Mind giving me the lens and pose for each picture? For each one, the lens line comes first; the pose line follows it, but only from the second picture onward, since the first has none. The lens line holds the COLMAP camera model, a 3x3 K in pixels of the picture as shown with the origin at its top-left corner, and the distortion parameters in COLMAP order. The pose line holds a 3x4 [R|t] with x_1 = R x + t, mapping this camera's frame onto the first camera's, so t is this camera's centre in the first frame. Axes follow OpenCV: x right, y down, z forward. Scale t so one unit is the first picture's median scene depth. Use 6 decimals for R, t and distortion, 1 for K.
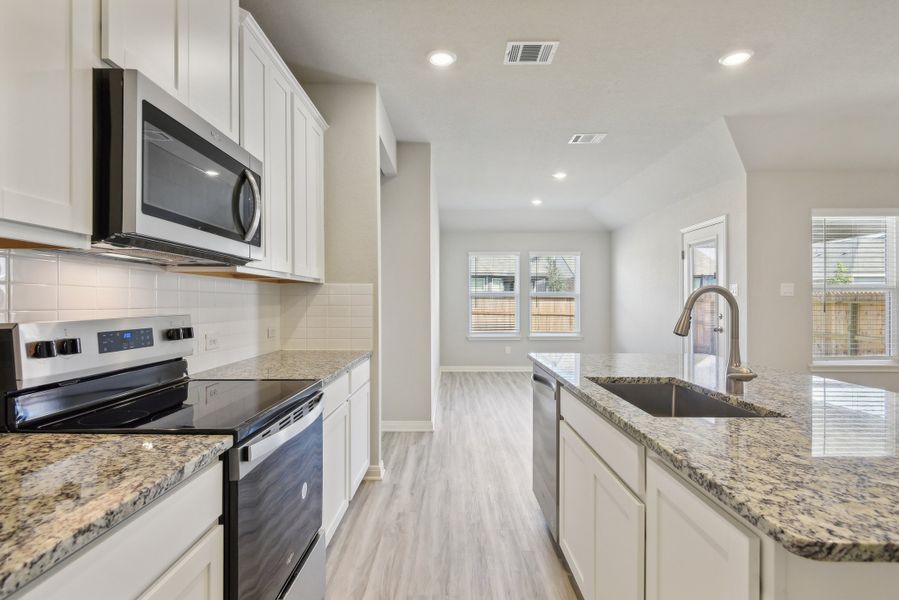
lens RADIAL K [[466.1, 0, 449.5], [0, 466.1, 300.0], [0, 0, 1]] dist [0.014523, -0.000855]
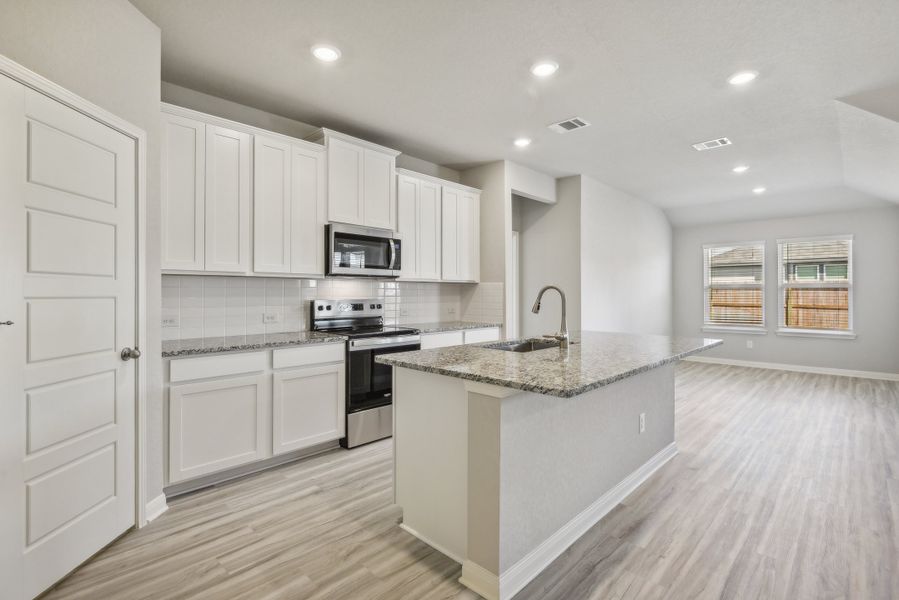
lens RADIAL K [[442.5, 0, 447.6], [0, 442.5, 289.6], [0, 0, 1]] dist [0.038422, 0.000168]
pose [[0.737084, -0.006550, -0.675769, 0.827809], [0.003612, 0.999977, -0.005752, -0.002562], [0.675791, 0.001799, 0.737091, -0.304055]]
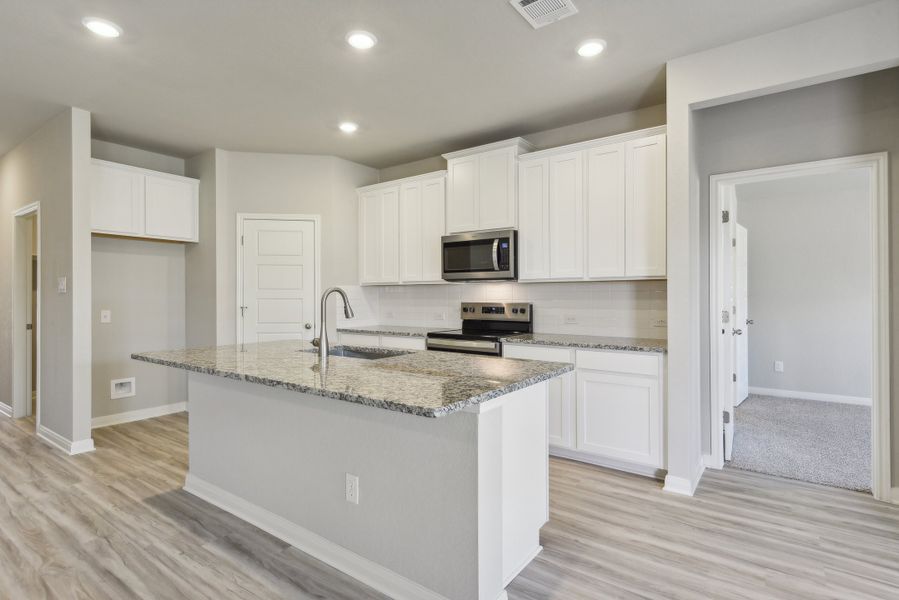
lens RADIAL K [[466.1, 0, 449.5], [0, 466.1, 300.0], [0, 0, 1]] dist [0.014523, -0.000855]
pose [[-0.594144, -0.000011, -0.804358, 0.951809], [0.001127, 0.999999, -0.000846, 0.012760], [0.804358, -0.001409, -0.594144, 1.352994]]
